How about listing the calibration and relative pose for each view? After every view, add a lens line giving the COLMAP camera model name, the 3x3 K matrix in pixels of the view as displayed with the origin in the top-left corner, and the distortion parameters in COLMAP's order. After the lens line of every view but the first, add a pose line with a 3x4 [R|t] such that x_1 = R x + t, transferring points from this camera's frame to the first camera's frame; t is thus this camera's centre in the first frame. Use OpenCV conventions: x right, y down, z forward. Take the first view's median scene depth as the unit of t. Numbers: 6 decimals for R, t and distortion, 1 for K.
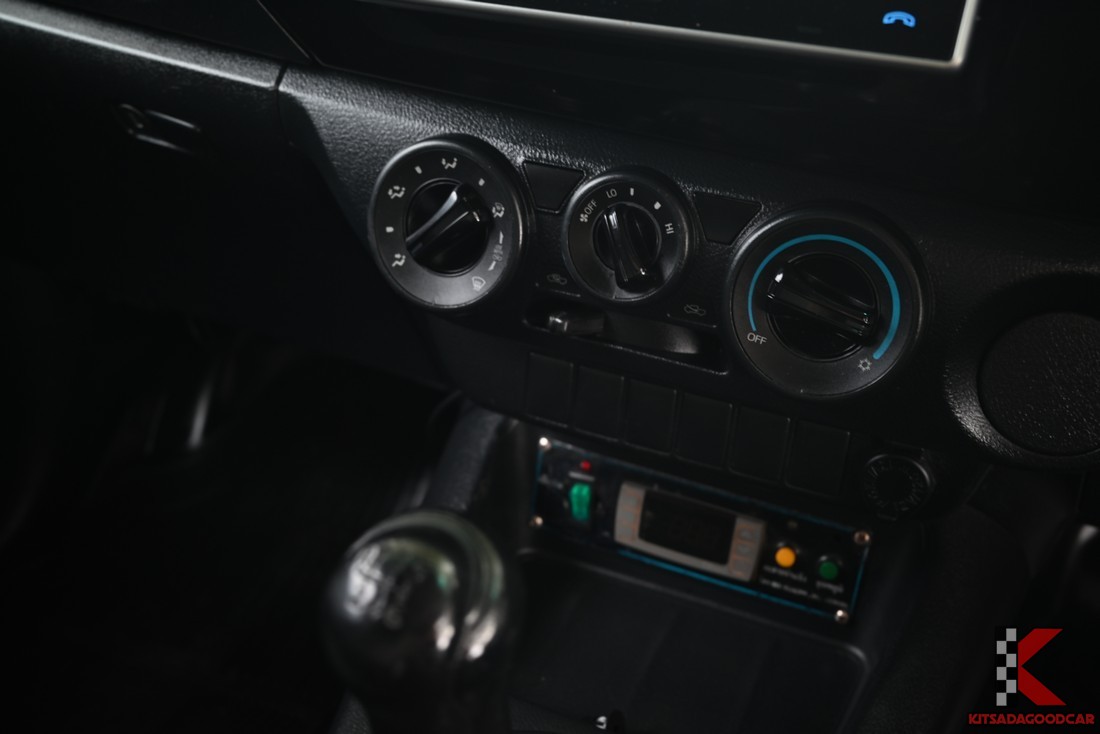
lens RADIAL K [[1091.8, 0, 550.1], [0, 1091.8, 369.4], [0, 0, 1]] dist [-0.010106, 0.000000]
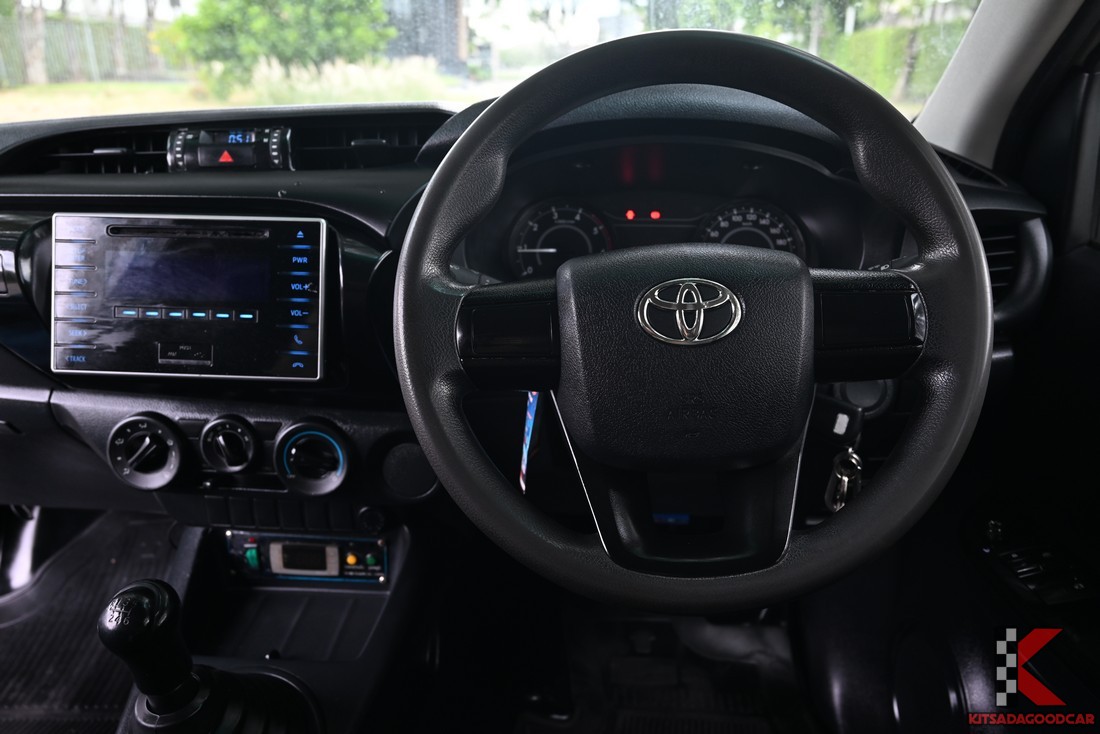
lens RADIAL K [[734.5, 0, 548.9], [0, 734.5, 359.8], [0, 0, 1]] dist [0.006696, -0.001080]
pose [[0.929846, -0.167132, 0.327802, 0.196327], [0.199550, 0.977551, -0.067632, -0.047958], [-0.309139, 0.128301, 0.942323, -0.659489]]
